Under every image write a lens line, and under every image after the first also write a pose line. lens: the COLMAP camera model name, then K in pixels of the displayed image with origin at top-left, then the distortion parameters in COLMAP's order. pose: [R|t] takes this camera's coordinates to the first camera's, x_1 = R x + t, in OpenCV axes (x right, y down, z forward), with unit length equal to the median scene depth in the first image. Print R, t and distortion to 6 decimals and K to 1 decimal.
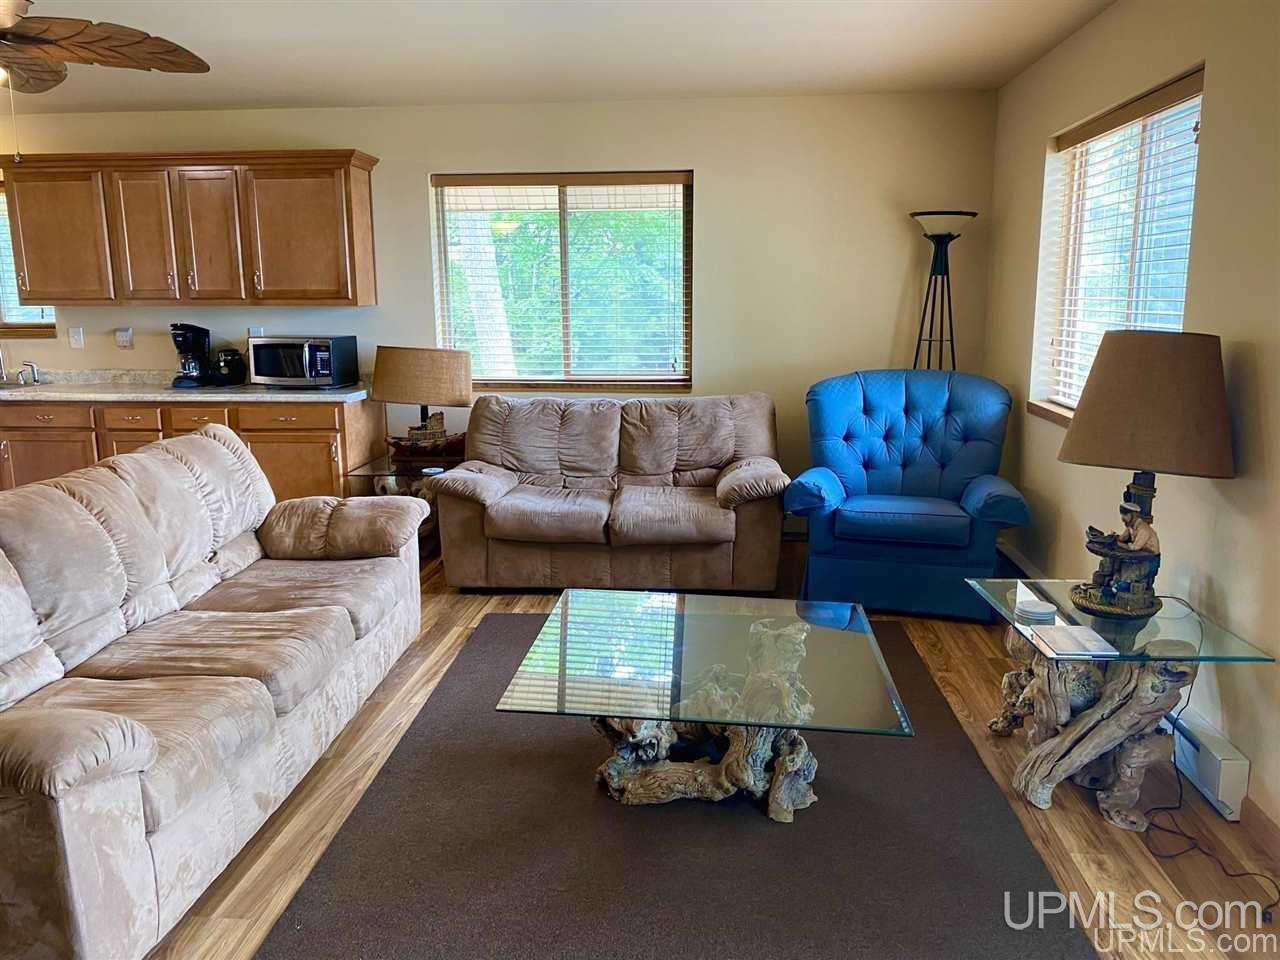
lens RADIAL K [[970.8, 0, 637.8], [0, 970.8, 474.2], [0, 0, 1]] dist [0.092636, -0.131708]
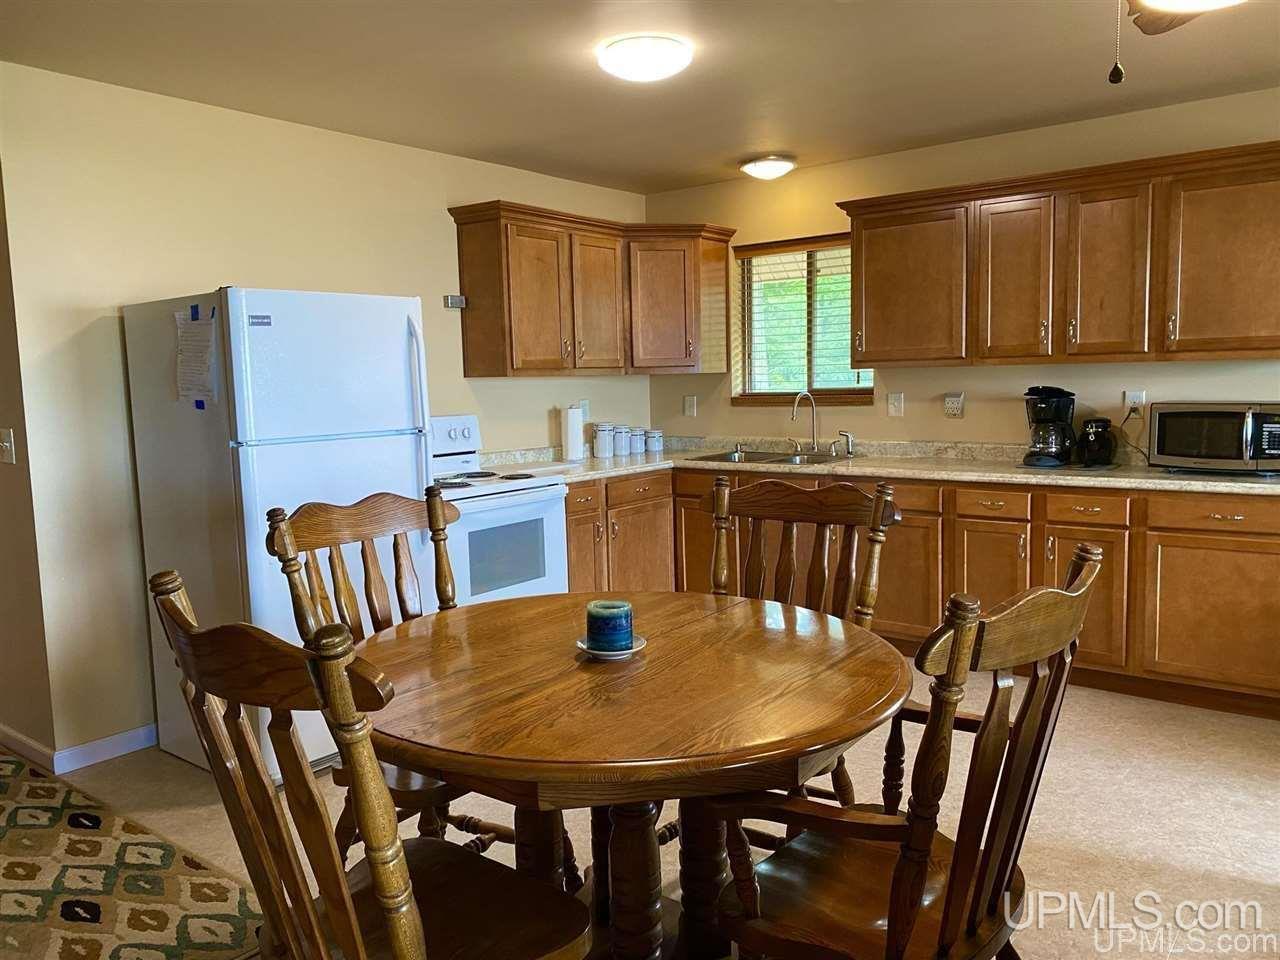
lens RADIAL K [[970.8, 0, 637.8], [0, 970.8, 474.2], [0, 0, 1]] dist [0.092636, -0.131708]
pose [[0.845066, 0.040416, -0.533132, -0.346088], [-0.077910, 0.995804, -0.048003, -0.020539], [0.528955, 0.082102, 0.844669, 0.177108]]
